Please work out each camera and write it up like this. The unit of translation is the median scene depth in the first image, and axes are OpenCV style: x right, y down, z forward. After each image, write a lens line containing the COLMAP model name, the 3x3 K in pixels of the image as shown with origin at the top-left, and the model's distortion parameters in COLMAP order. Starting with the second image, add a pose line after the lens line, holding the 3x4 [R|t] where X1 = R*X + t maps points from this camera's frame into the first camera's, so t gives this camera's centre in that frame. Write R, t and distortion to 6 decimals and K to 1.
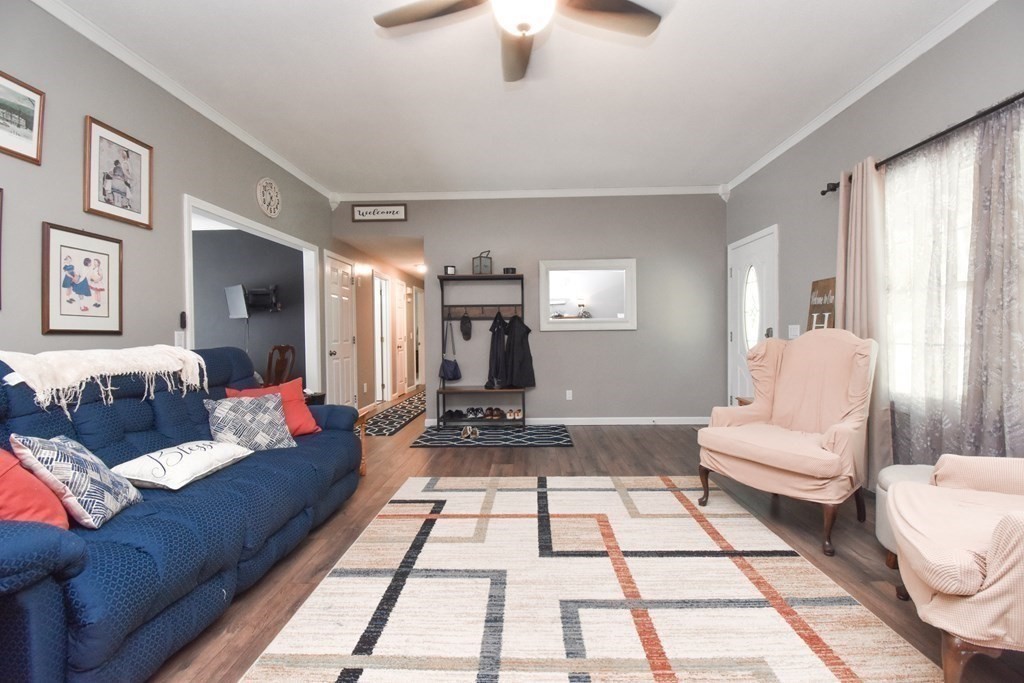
lens RADIAL K [[448.3, 0, 509.3], [0, 448.3, 337.4], [0, 0, 1]] dist [0.019640, -0.023033]
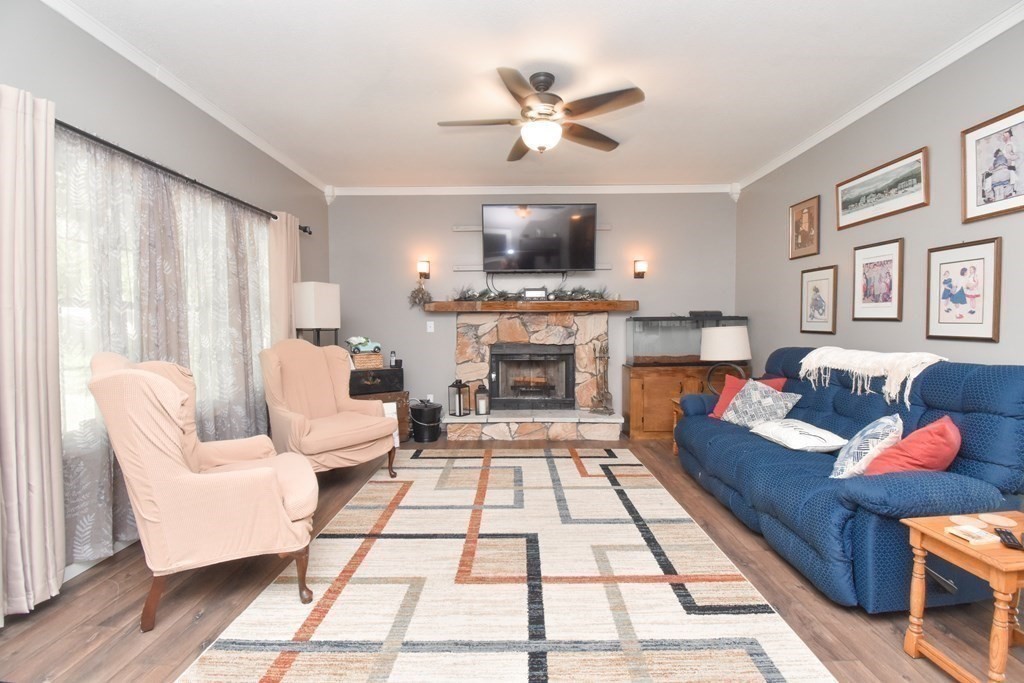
lens RADIAL K [[448.3, 0, 509.3], [0, 448.3, 337.4], [0, 0, 1]] dist [0.019640, -0.023033]
pose [[-0.999570, 0.016221, -0.024418, 0.152741], [0.015318, 0.999208, 0.036737, -0.069931], [0.024995, 0.036347, -0.999027, 2.048492]]
